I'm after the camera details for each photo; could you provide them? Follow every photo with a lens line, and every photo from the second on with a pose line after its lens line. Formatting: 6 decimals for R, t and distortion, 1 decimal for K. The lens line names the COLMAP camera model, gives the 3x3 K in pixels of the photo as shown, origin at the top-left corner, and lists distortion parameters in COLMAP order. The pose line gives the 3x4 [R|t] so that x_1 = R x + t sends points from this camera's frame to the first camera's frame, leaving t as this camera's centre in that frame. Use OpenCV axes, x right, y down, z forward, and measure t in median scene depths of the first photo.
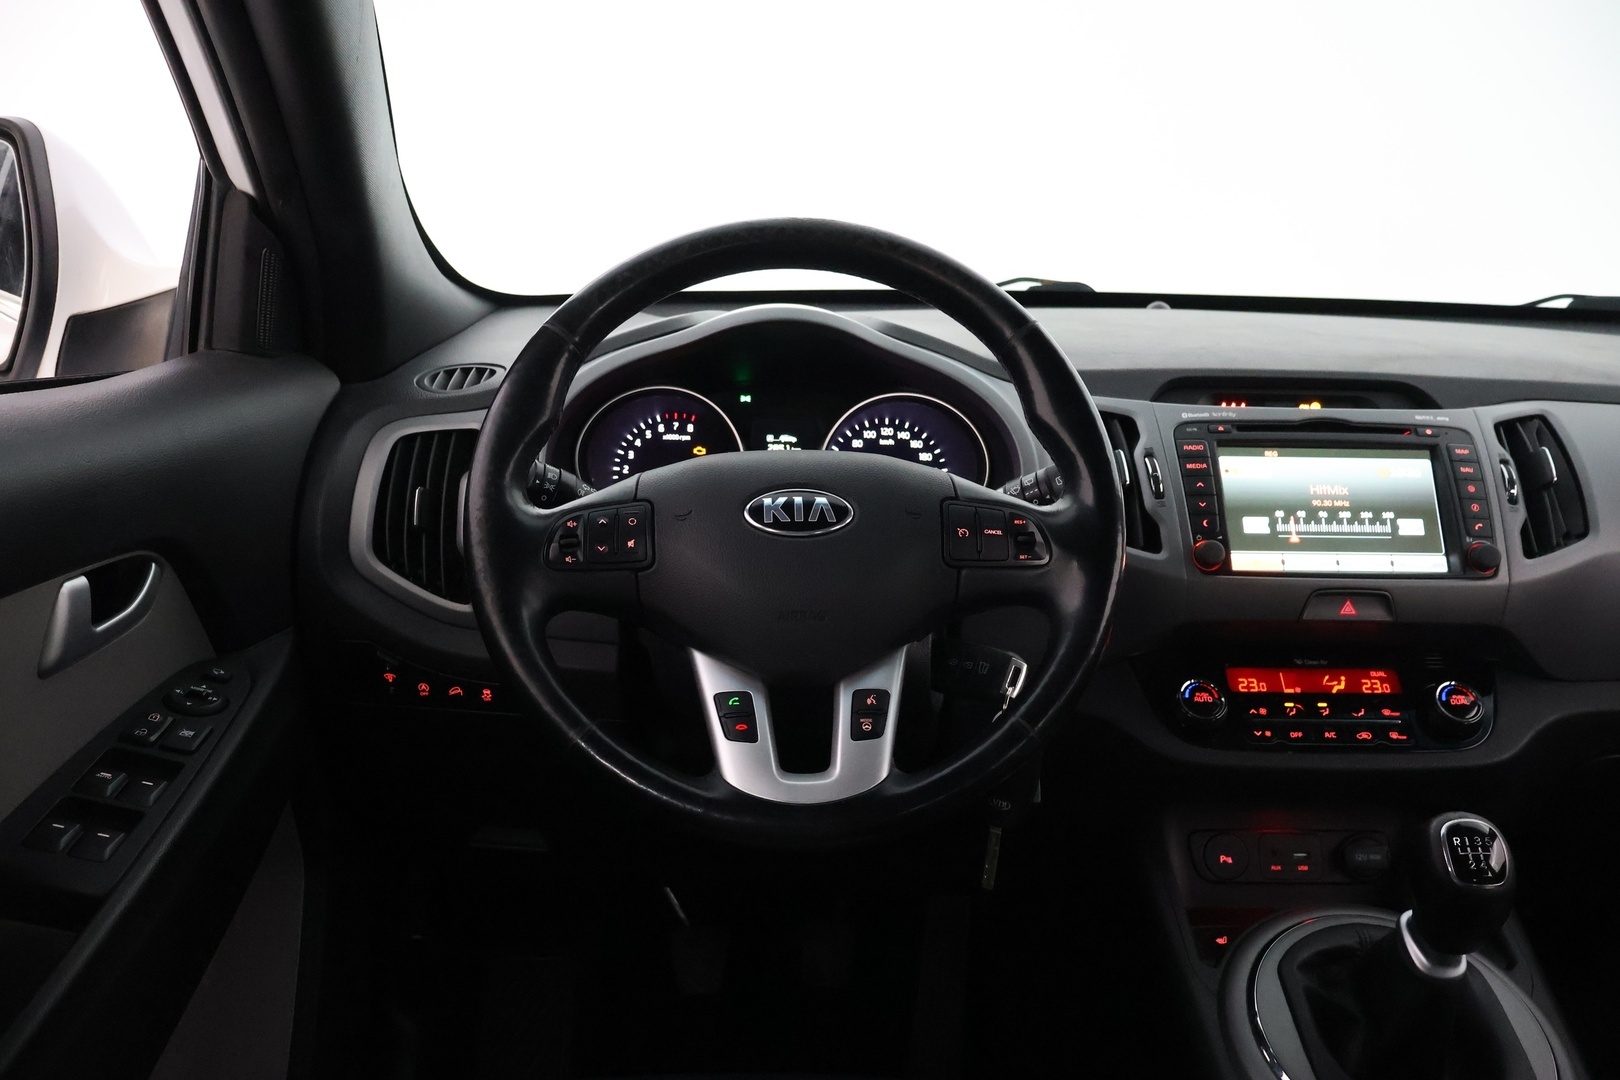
lens RADIAL K [[1357.3, 0, 800.6], [0, 1357.3, 533.3], [0, 0, 1]] dist [0.003826, 0.003337]
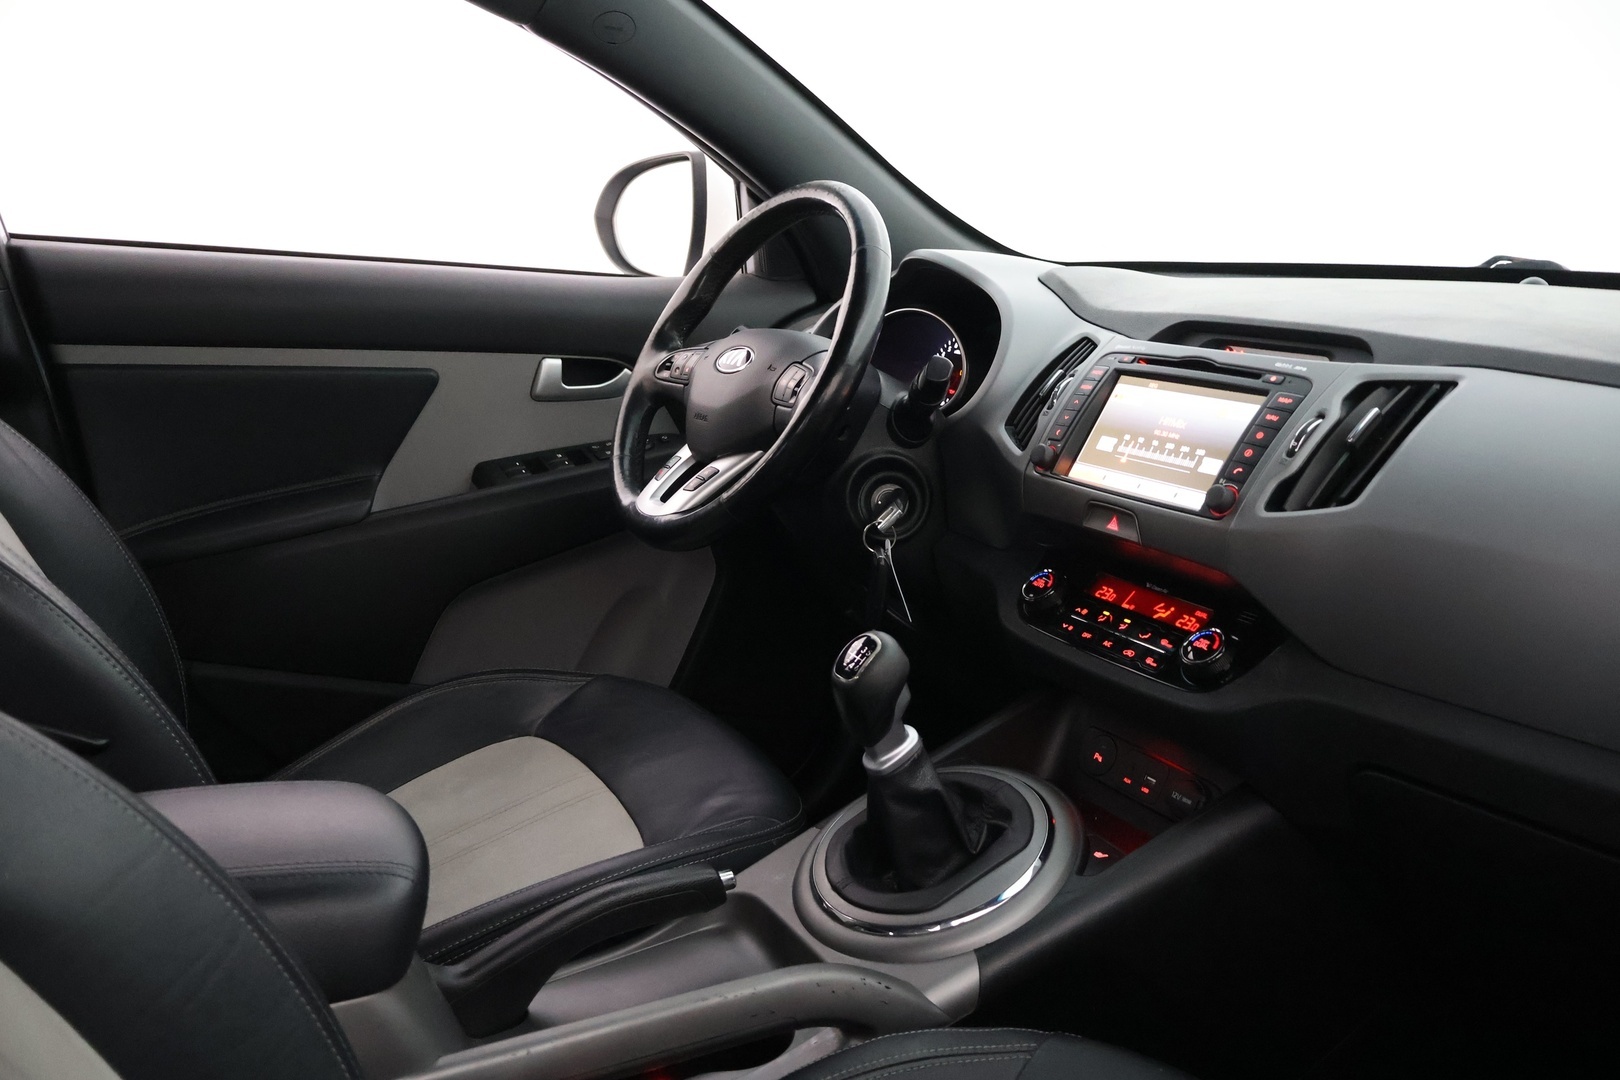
lens RADIAL K [[1357.3, 0, 795.4], [0, 1357.3, 539.8], [0, 0, 1]] dist [0.003826, 0.003337]
pose [[0.439499, 0.186497, -0.878669, 1.204887], [-0.211968, 0.972115, 0.100307, 0.012766], [0.872875, 0.142165, 0.466775, 0.268663]]
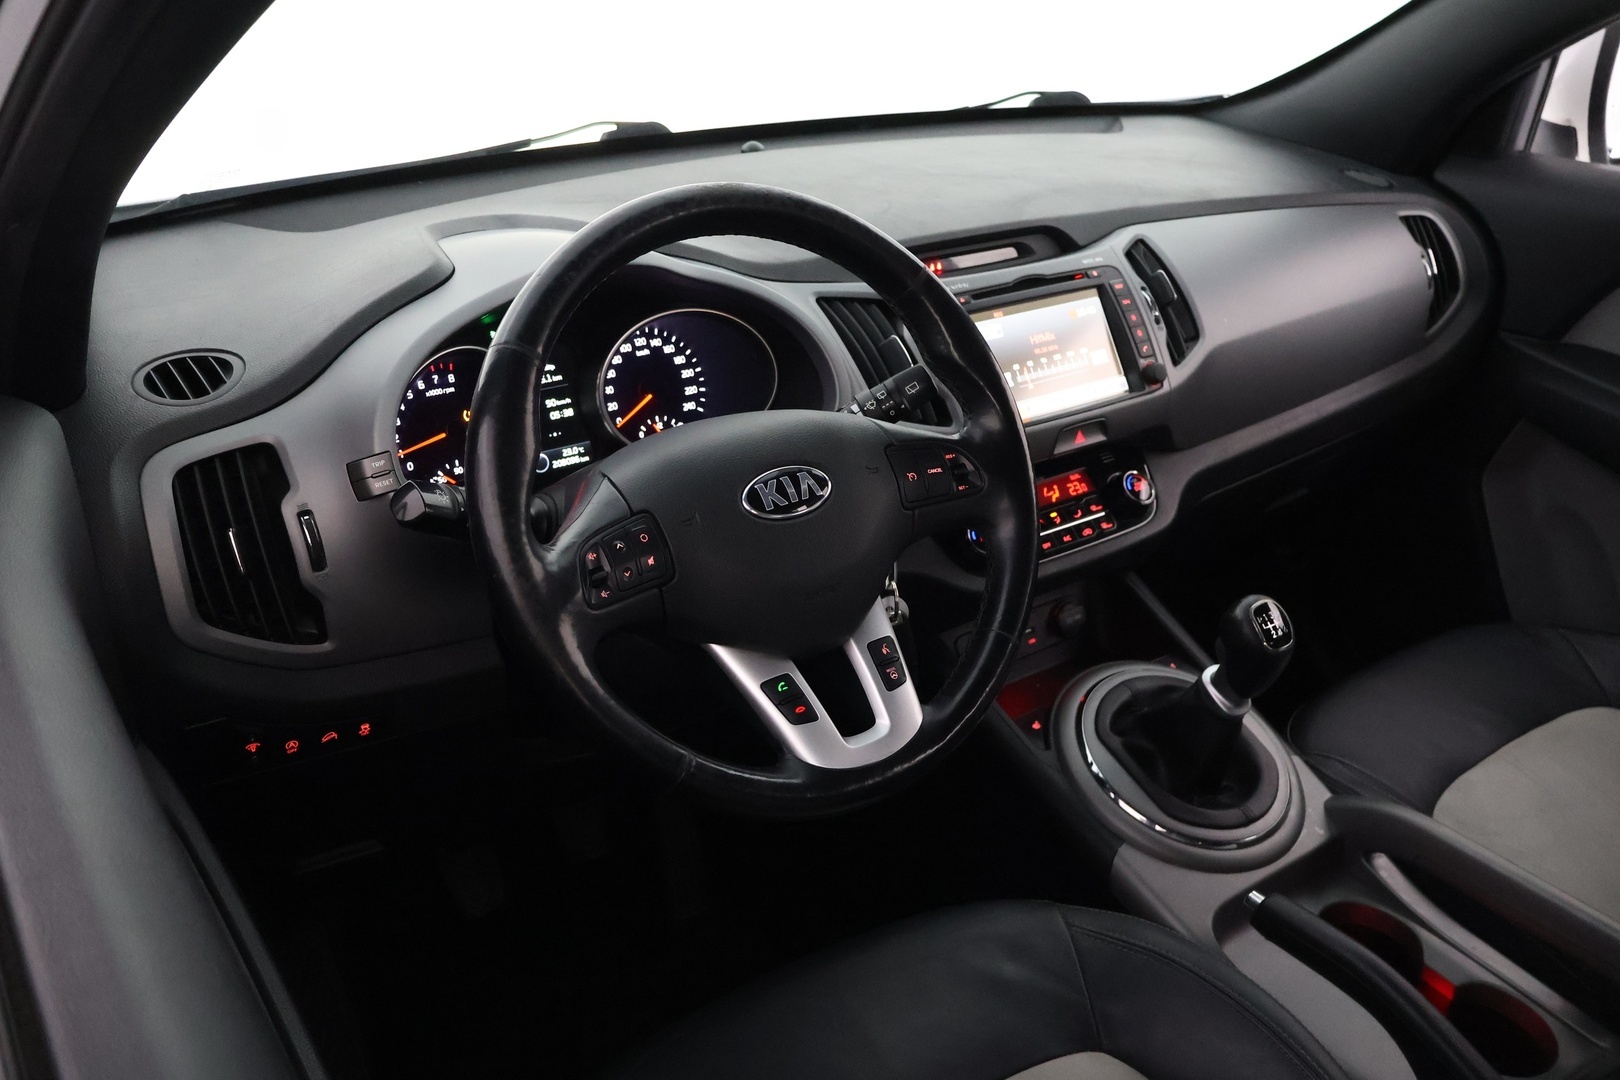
lens RADIAL K [[1357.3, 0, 804.6], [0, 1357.3, 538.0], [0, 0, 1]] dist [0.003826, 0.003337]
pose [[0.833712, -0.253188, 0.490734, -0.403723], [0.143799, 0.957574, 0.249747, -0.189689], [-0.533147, -0.137650, 0.834749, 0.106469]]
